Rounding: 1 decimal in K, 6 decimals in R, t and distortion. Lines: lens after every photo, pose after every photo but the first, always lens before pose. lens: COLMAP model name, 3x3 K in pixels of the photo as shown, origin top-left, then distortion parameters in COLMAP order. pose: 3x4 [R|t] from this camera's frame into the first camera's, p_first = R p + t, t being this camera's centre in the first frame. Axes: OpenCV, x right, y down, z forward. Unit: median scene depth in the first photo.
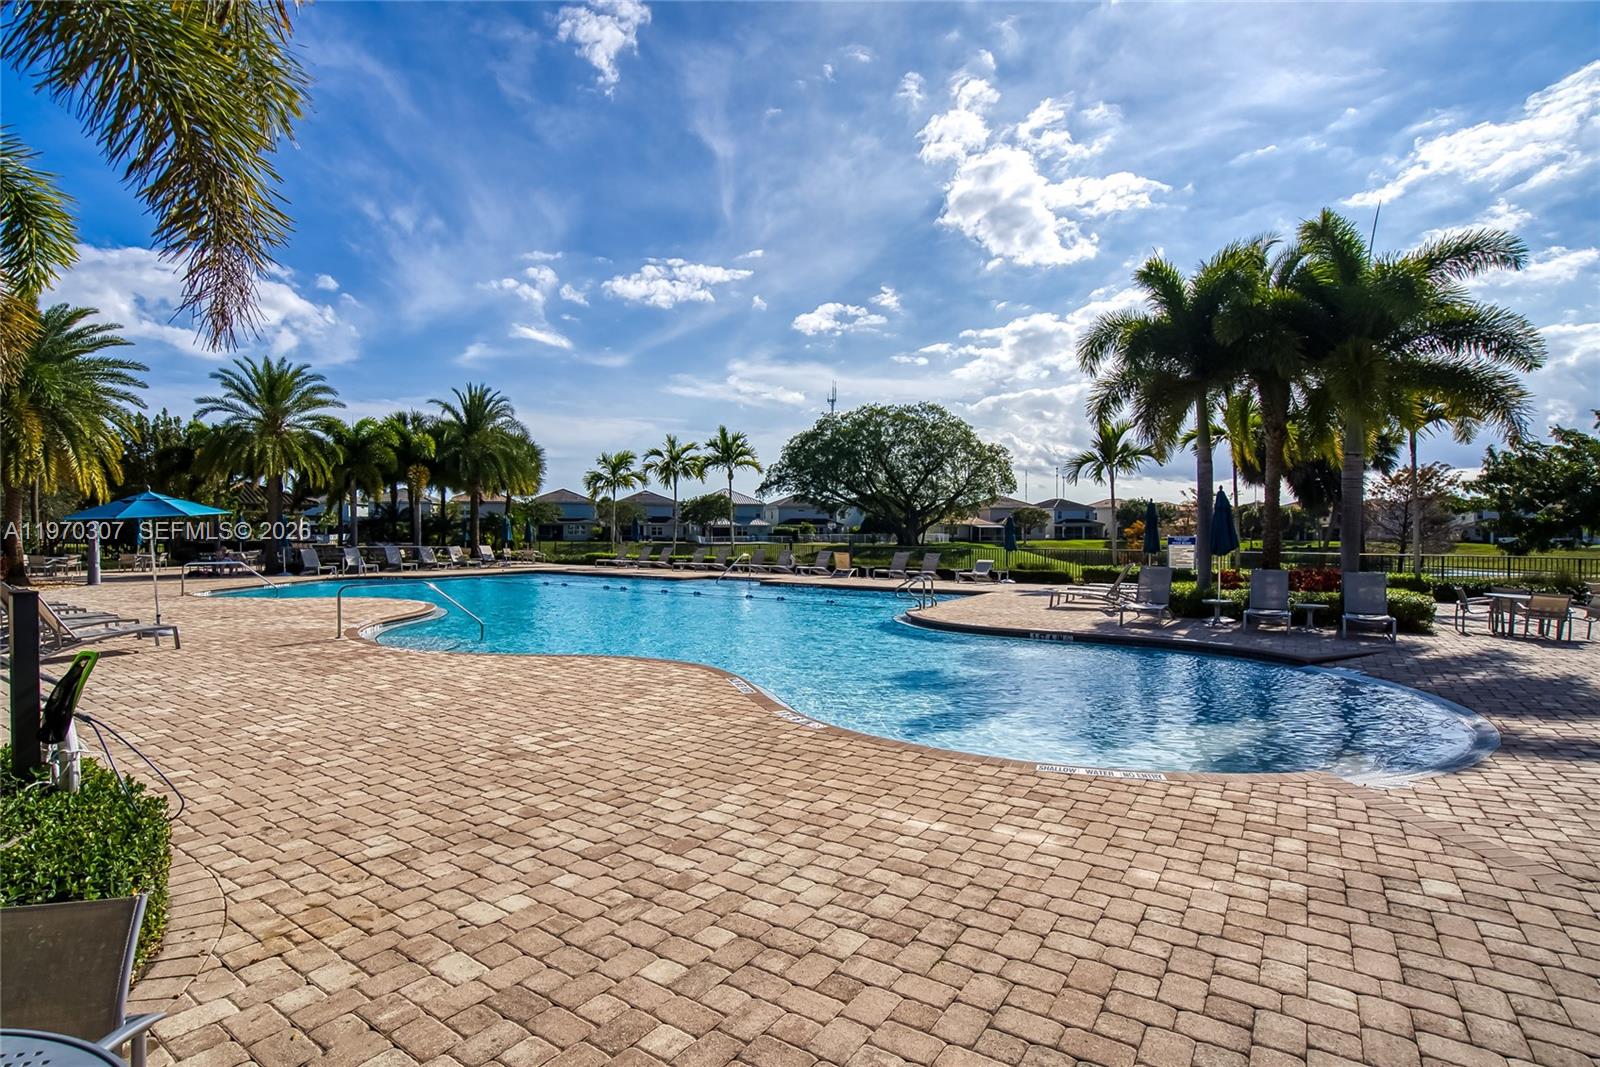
lens RADIAL K [[812.7, 0, 799.7], [0, 812.7, 537.0], [0, 0, 1]] dist [-0.031771, 0.008804]
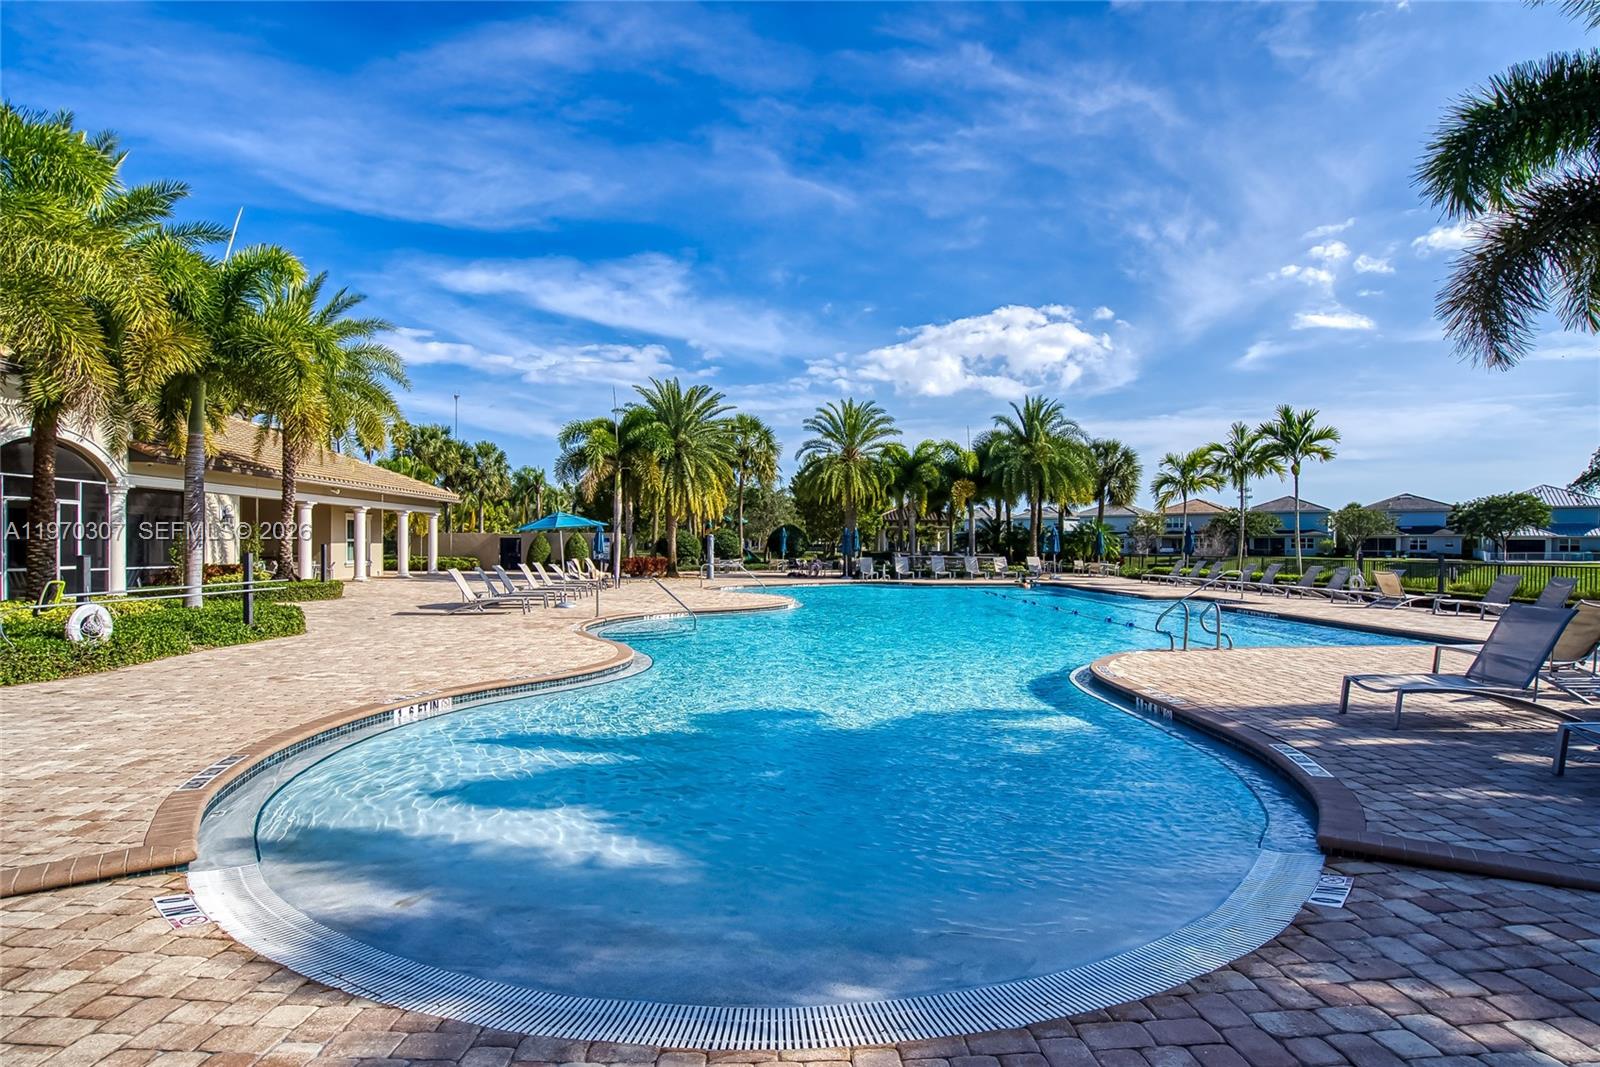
lens RADIAL K [[812.7, 0, 772.9], [0, 812.7, 558.0], [0, 0, 1]] dist [-0.031771, 0.008804]
pose [[0.607561, 0.012062, -0.794182, 0.188292], [-0.005919, 0.999926, 0.010658, 0.002697], [0.794251, -0.001775, 0.607587, 0.129097]]
